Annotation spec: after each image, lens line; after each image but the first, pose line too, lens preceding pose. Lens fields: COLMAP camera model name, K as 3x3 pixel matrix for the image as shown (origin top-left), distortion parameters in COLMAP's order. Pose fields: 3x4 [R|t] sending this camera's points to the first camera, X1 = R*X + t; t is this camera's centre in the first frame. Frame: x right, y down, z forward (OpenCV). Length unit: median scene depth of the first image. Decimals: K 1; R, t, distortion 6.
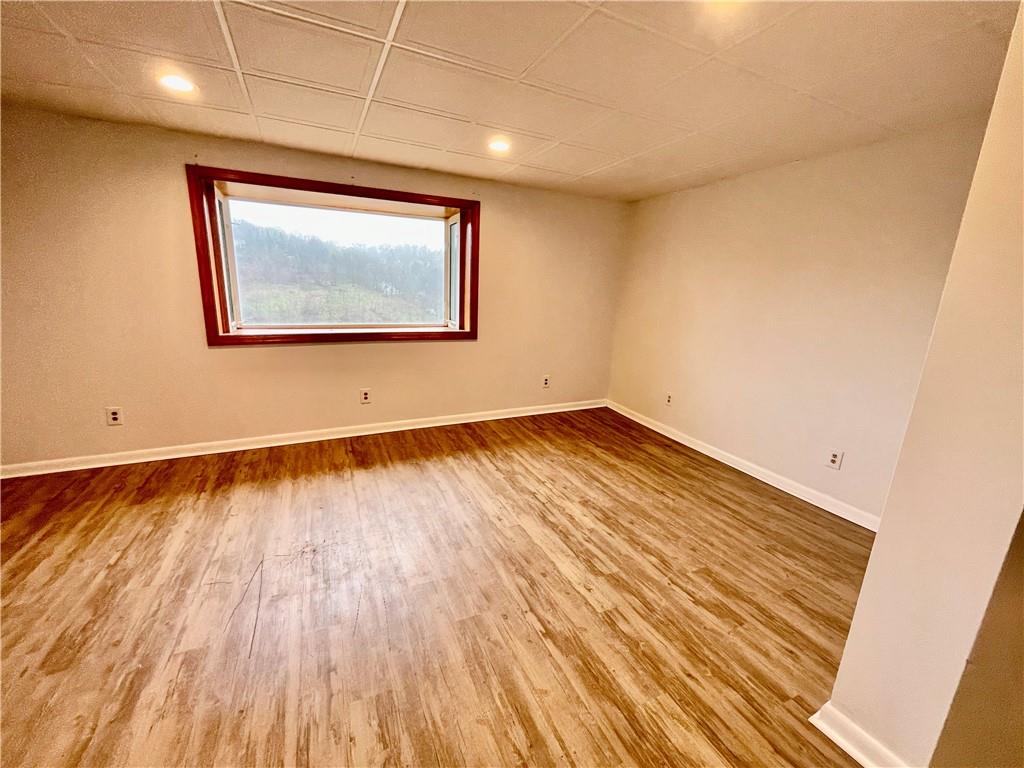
lens RADIAL K [[414.3, 0, 501.2], [0, 414.3, 387.4], [0, 0, 1]] dist [-0.003783, -0.000069]
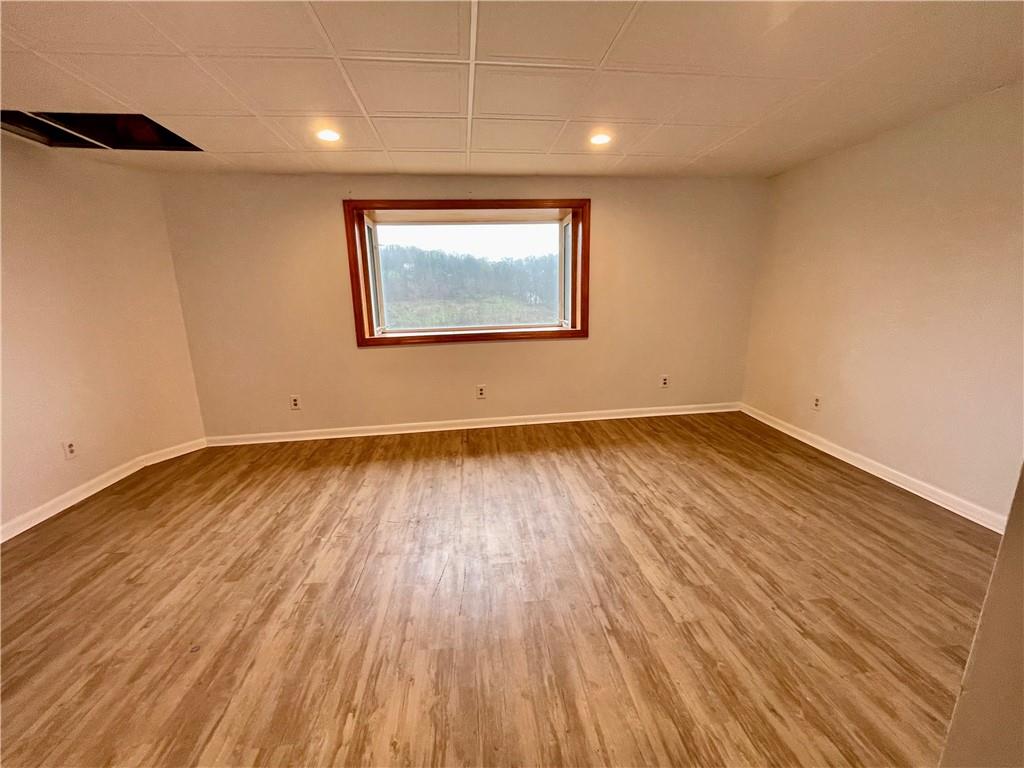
lens RADIAL K [[414.3, 0, 514.0], [0, 414.3, 391.3], [0, 0, 1]] dist [-0.003783, -0.000069]
pose [[0.943993, 0.015464, -0.329602, 0.159458], [-0.019810, 0.999755, -0.009833, 0.040741], [0.329369, 0.015812, 0.944069, 0.006290]]
